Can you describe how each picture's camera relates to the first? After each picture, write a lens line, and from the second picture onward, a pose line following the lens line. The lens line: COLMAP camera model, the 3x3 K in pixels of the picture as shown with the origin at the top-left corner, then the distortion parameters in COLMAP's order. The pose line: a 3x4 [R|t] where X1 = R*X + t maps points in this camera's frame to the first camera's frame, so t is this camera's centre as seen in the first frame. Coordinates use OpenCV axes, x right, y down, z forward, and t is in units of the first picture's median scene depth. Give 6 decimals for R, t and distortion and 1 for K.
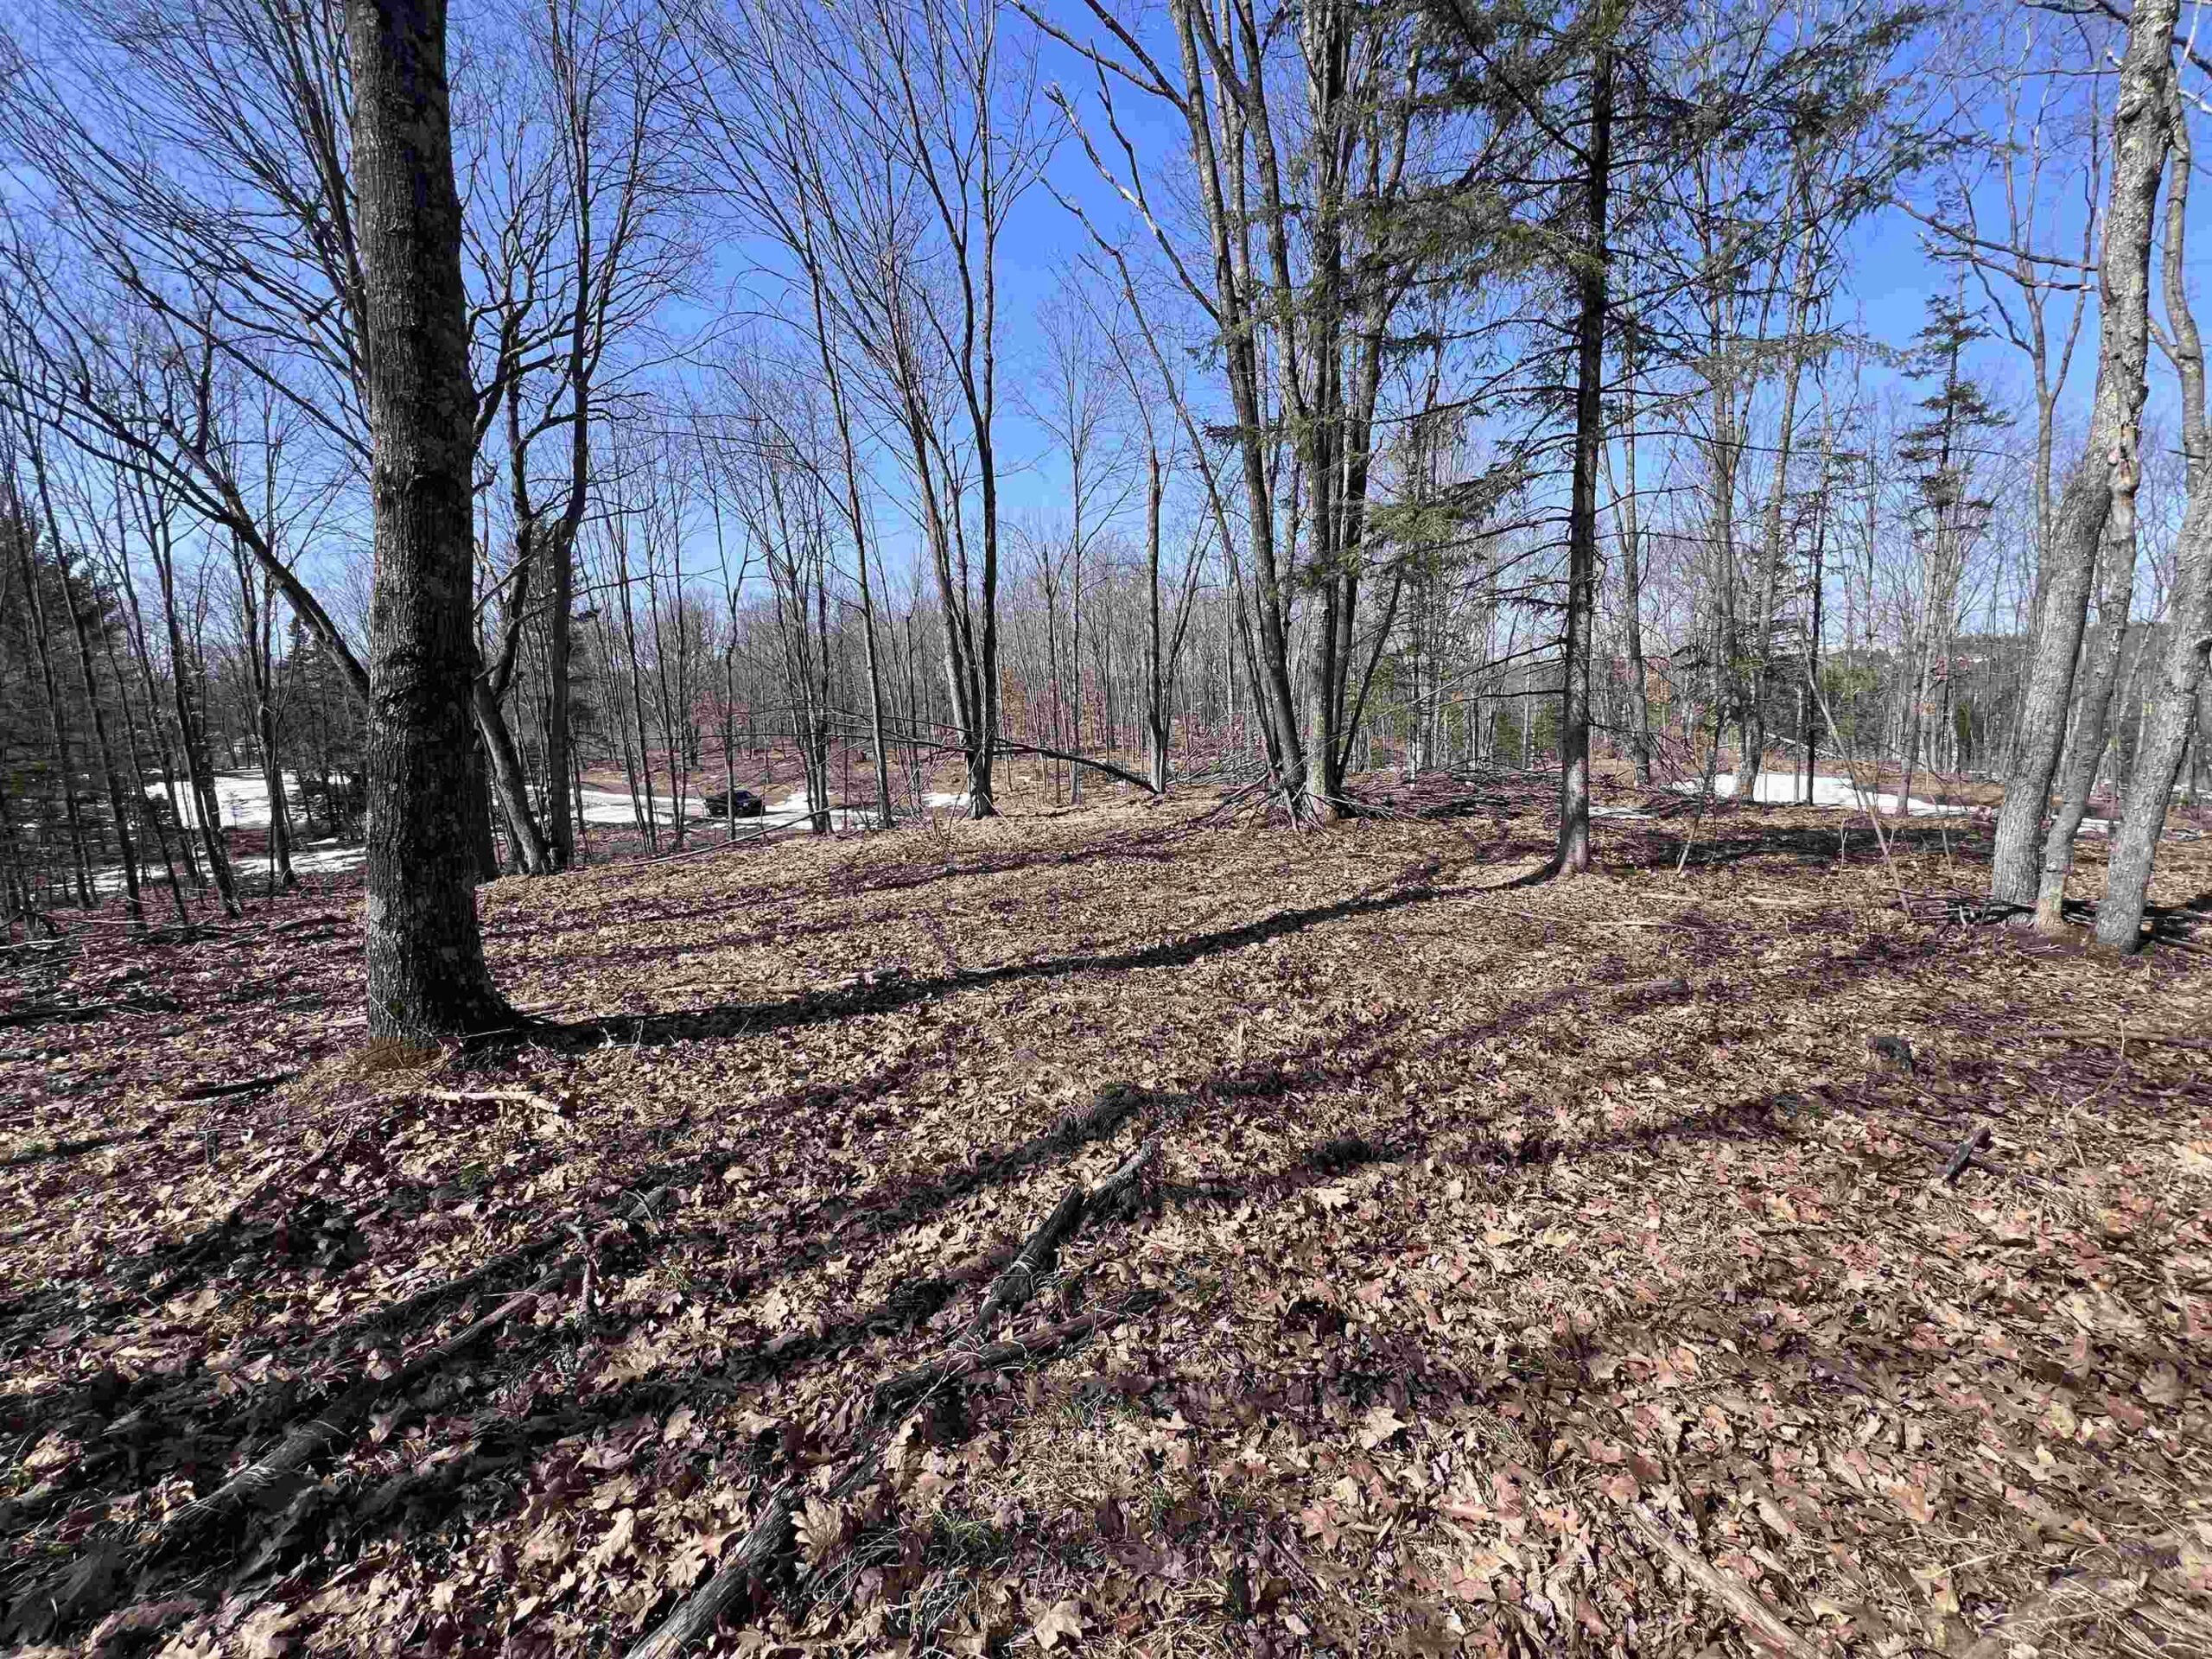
lens RADIAL K [[889.4, 0, 1106.4], [0, 889.4, 831.7], [0, 0, 1]] dist [0.000985, -0.000539]
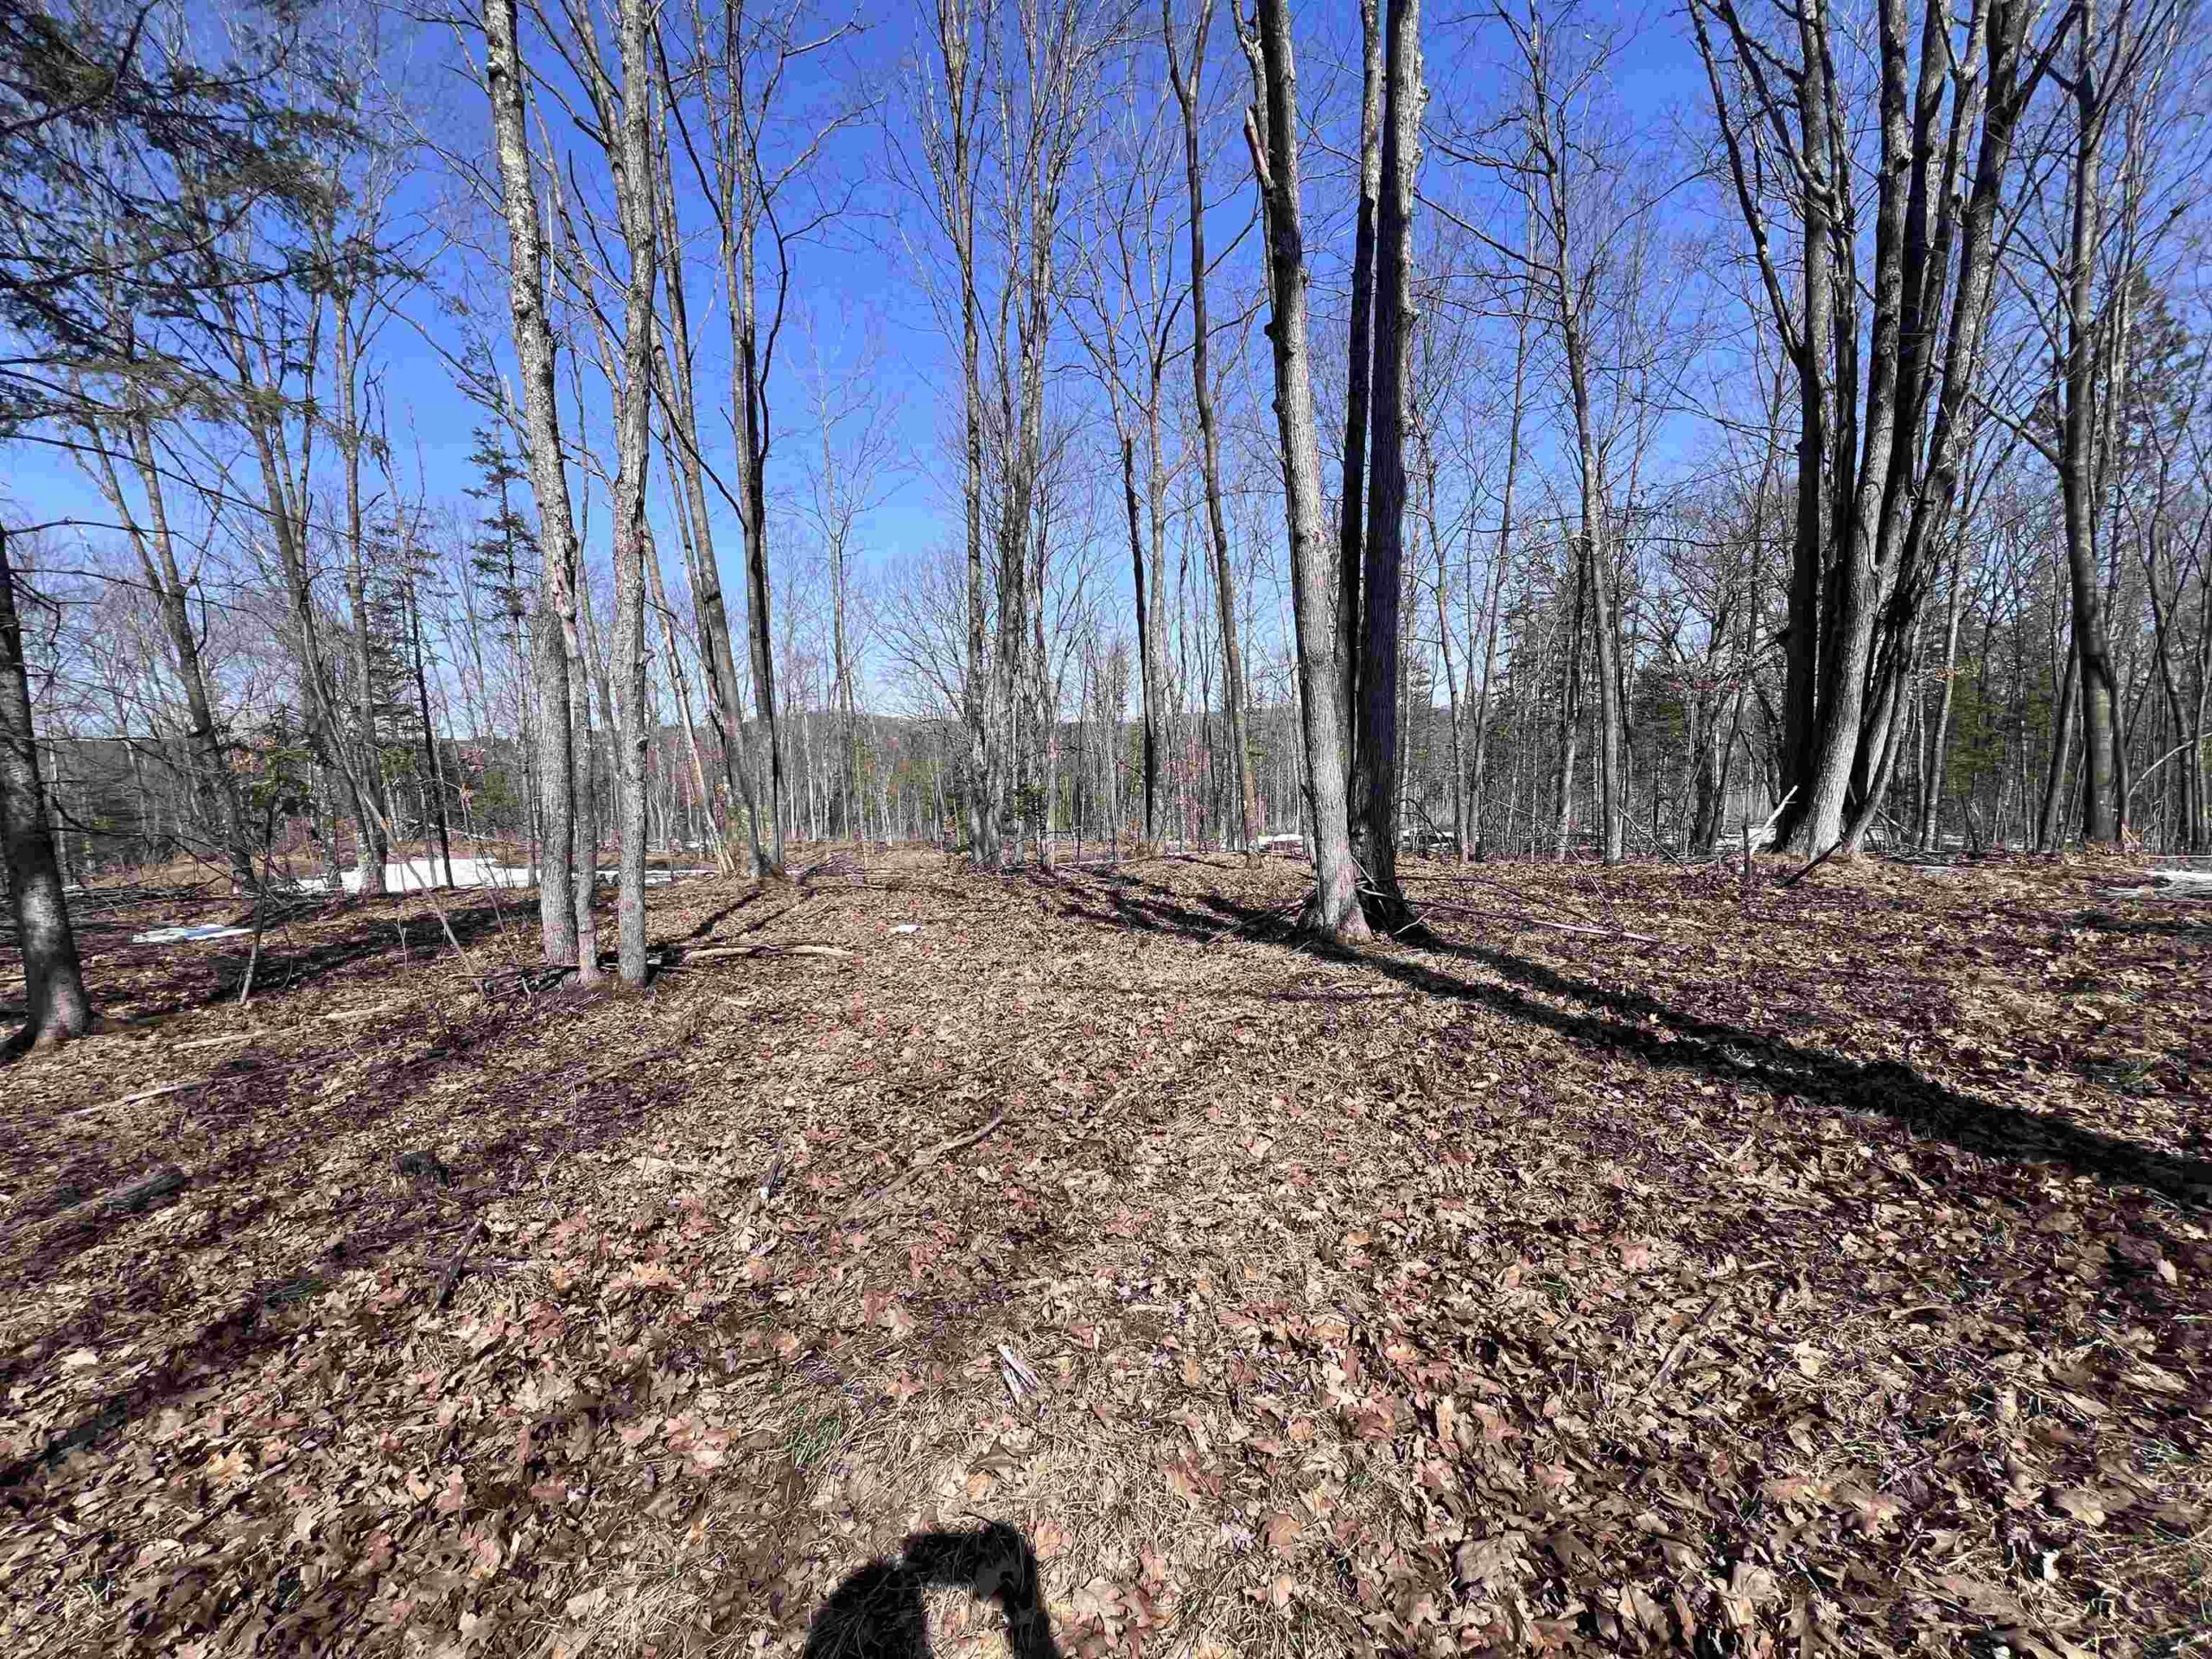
lens RADIAL K [[889.4, 0, 1109.6], [0, 889.4, 831.5], [0, 0, 1]] dist [0.000985, -0.000539]
pose [[0.271460, -0.069049, 0.959970, 0.138955], [0.158251, 0.987050, 0.026247, -0.007471], [-0.949350, 0.144791, 0.278871, -0.001061]]
